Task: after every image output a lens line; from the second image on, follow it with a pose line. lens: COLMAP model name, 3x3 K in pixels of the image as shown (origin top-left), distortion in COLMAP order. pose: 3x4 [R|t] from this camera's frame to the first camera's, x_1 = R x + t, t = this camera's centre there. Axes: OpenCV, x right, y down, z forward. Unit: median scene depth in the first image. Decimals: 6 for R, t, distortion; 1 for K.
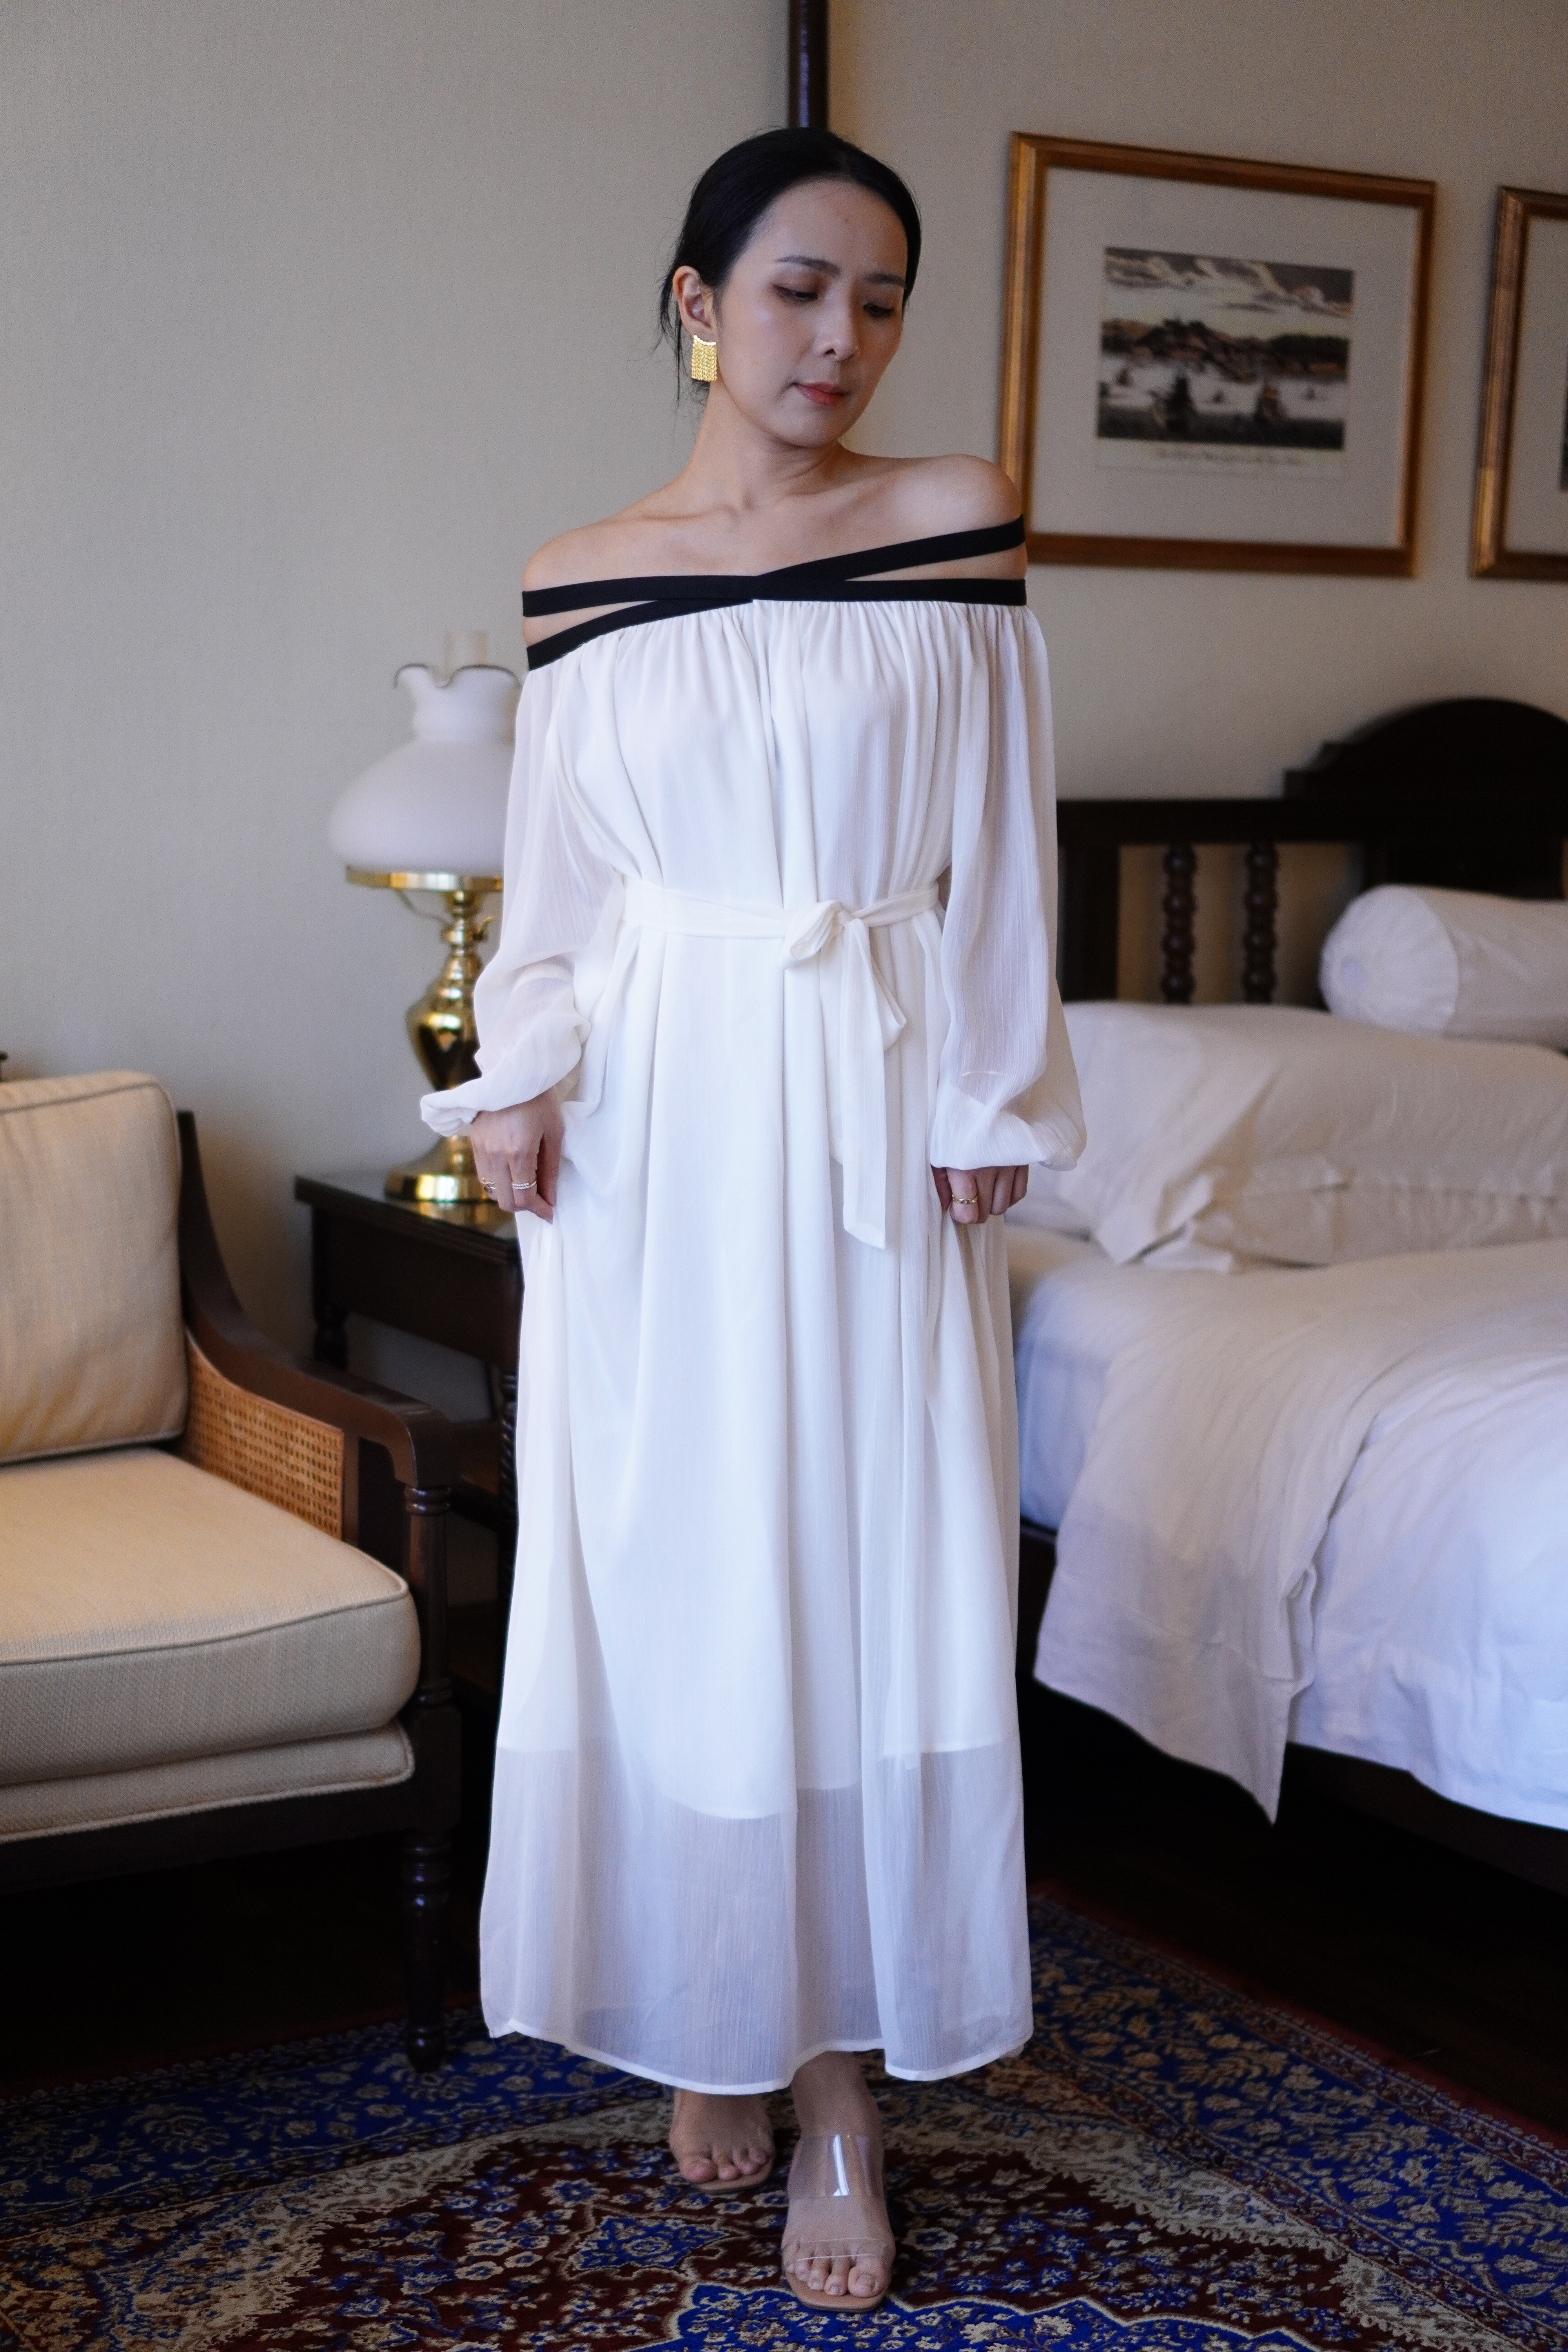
lens RADIAL K [[3635.5, 0, 771.0], [0, 3635.5, 1189.6], [0, 0, 1]] dist [0.091577, -0.480597]
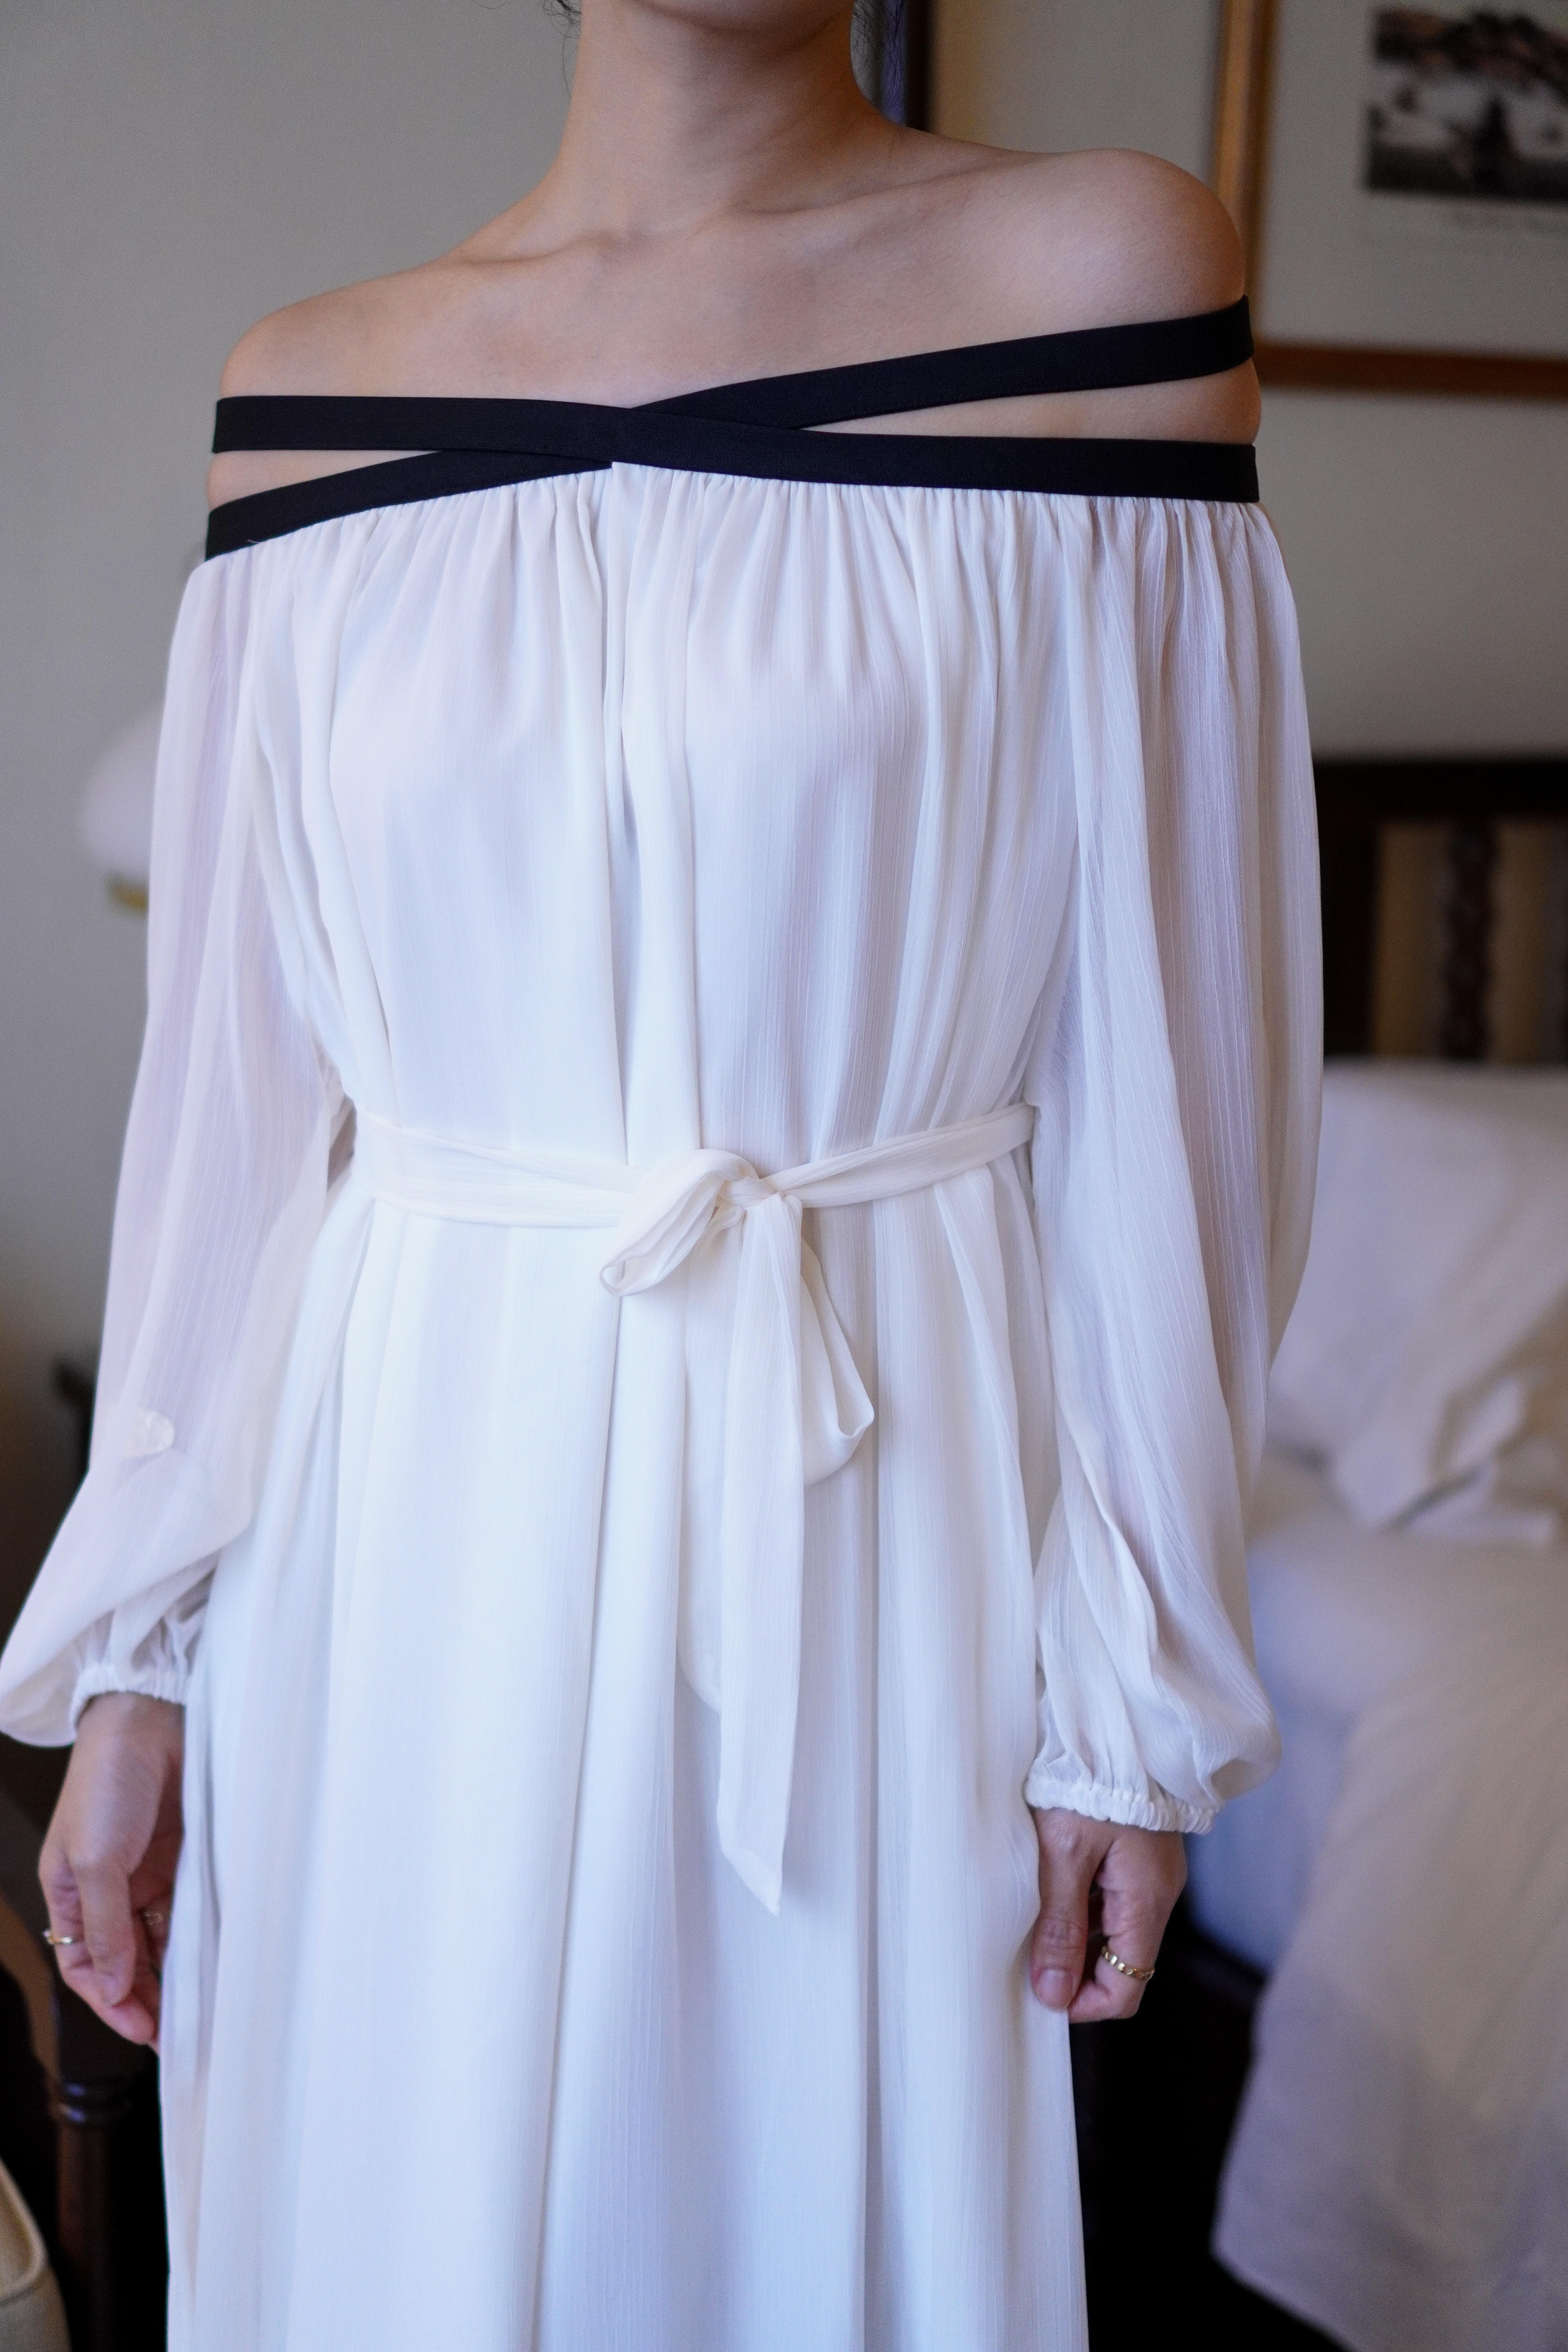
lens RADIAL K [[3584.8, 0, 687.7], [0, 3584.8, 1179.3], [0, 0, 1]] dist [0.077318, -0.484231]
pose [[0.996682, 0.021782, -0.078429, 0.030145], [-0.018032, 0.998674, 0.048210, -0.075678], [0.079376, -0.046636, 0.995753, 0.438289]]
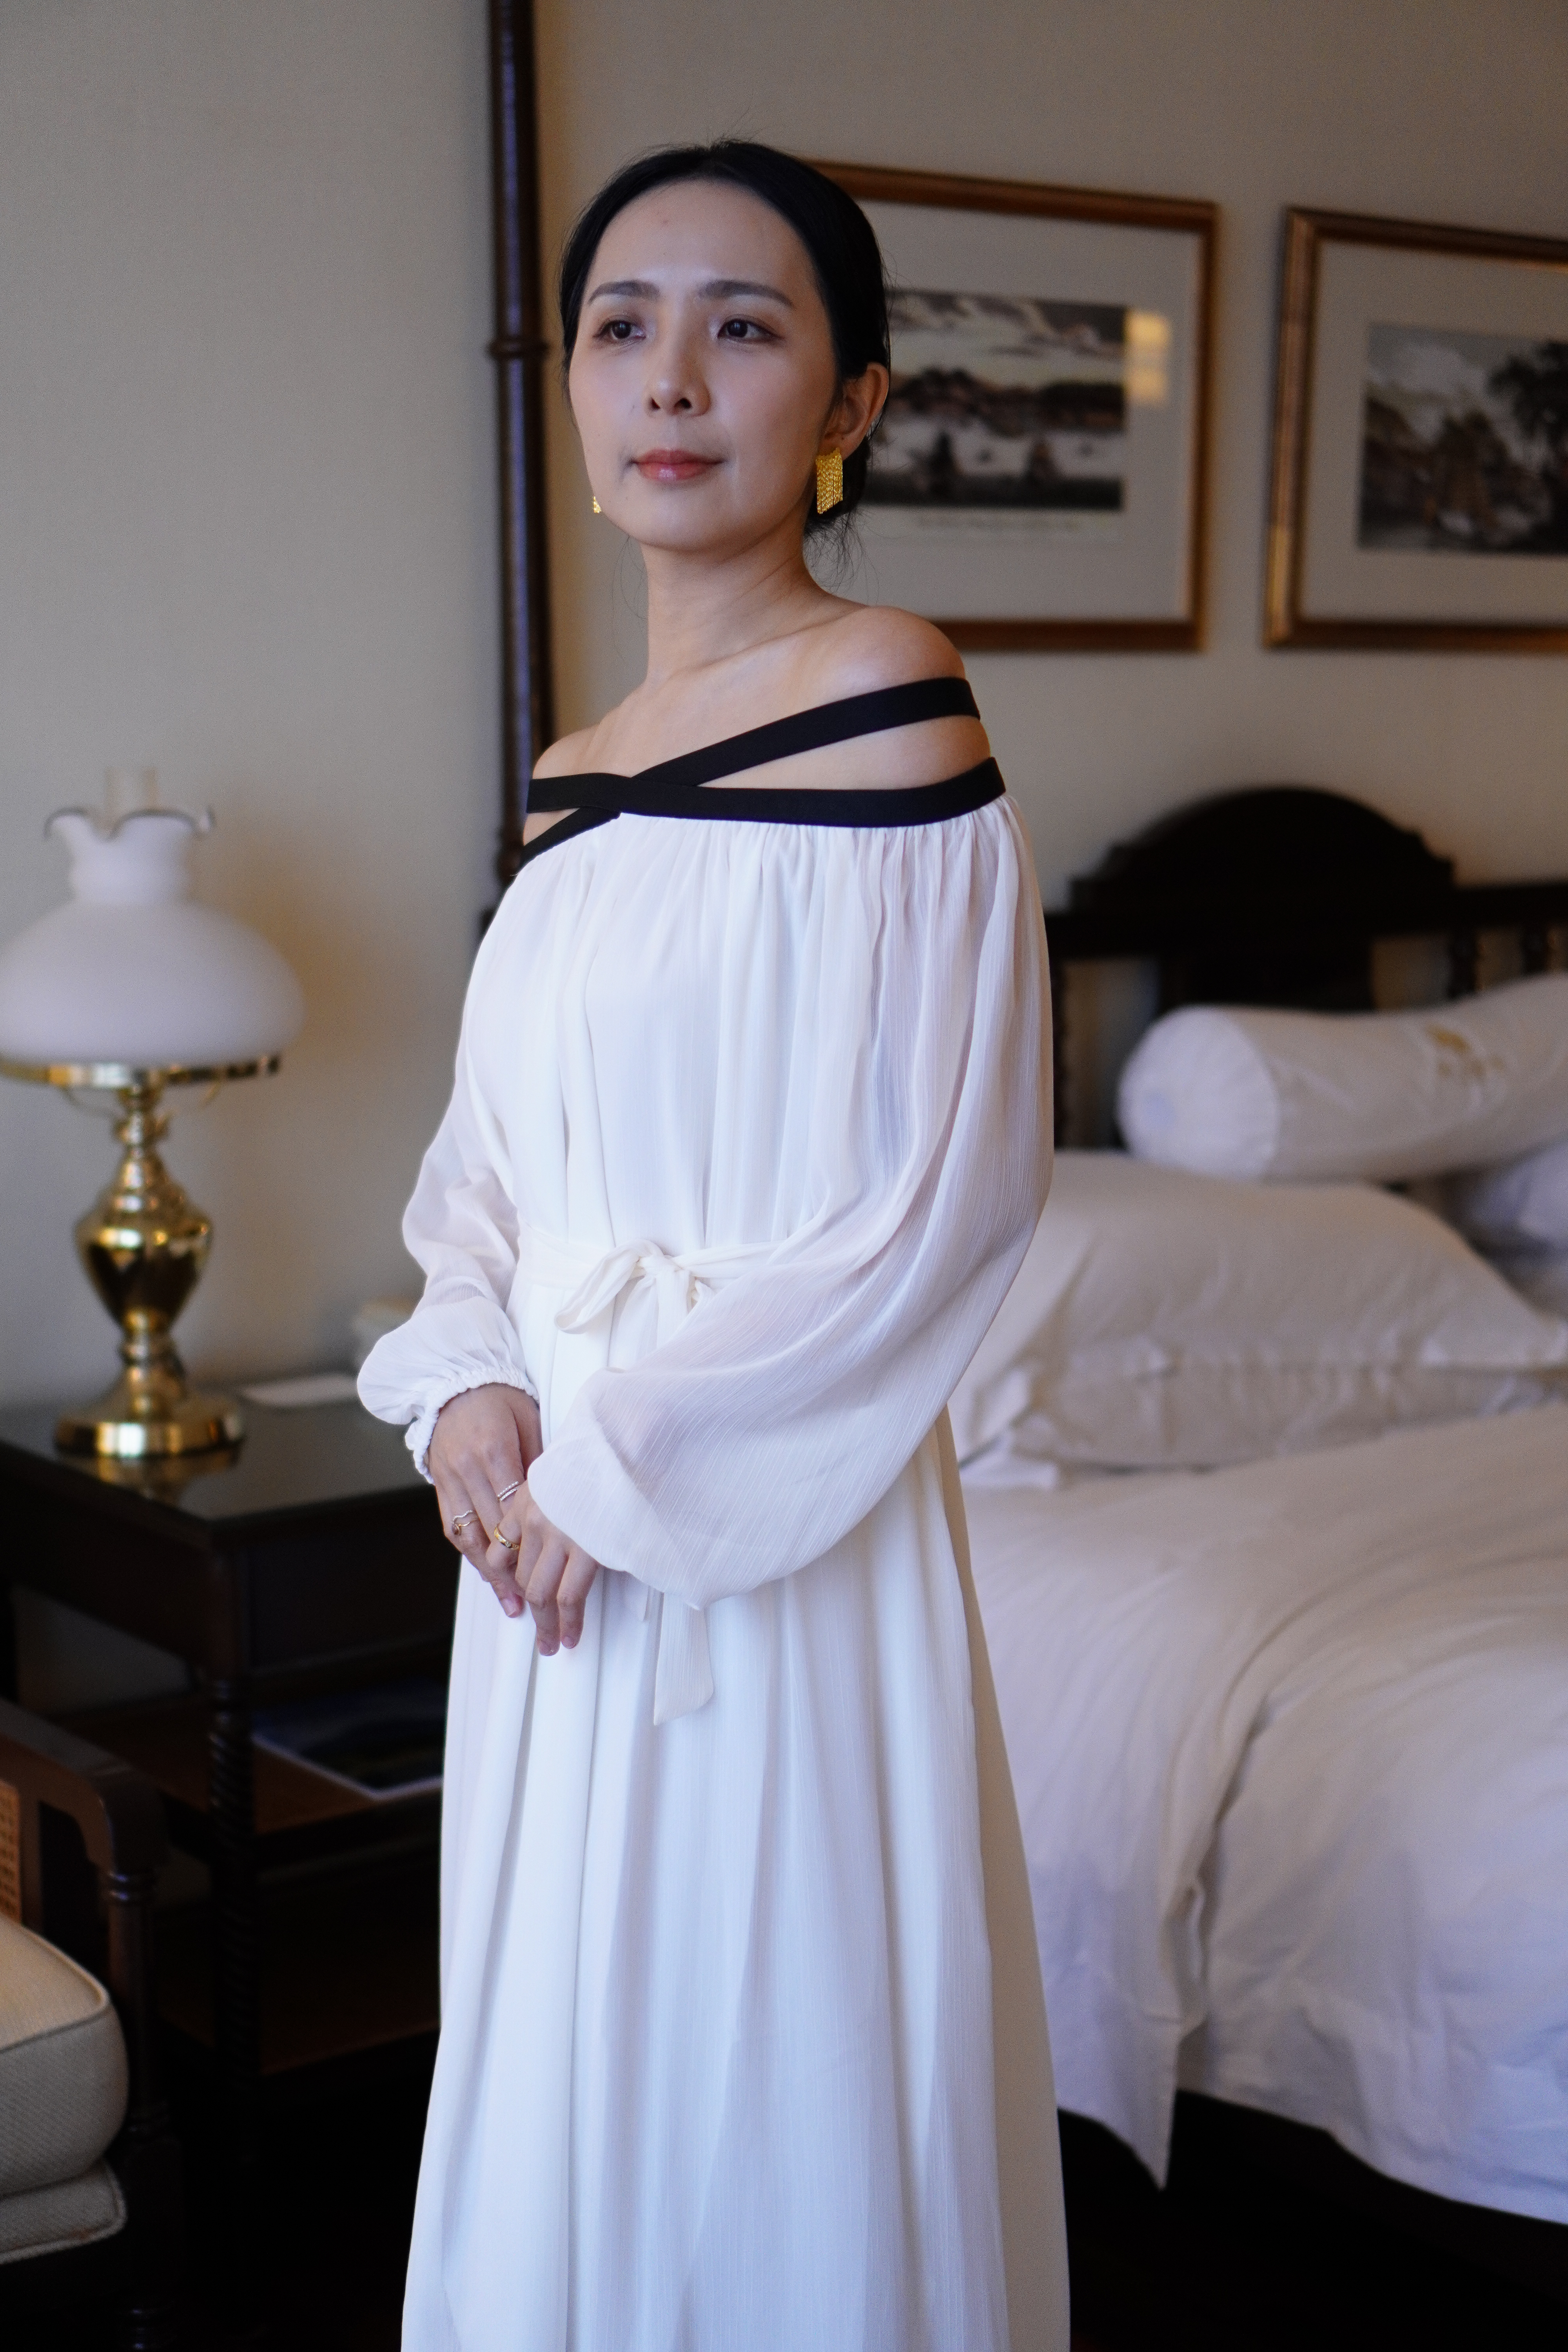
lens RADIAL K [[3598.2, 0, 734.3], [0, 3598.2, 1183.4], [0, 0, 1]] dist [0.063646, -0.141356]
pose [[0.995229, -0.034374, 0.091308, -0.027745], [0.033601, 0.999385, 0.009992, -0.068449], [-0.091595, -0.006876, 0.995773, 0.185023]]
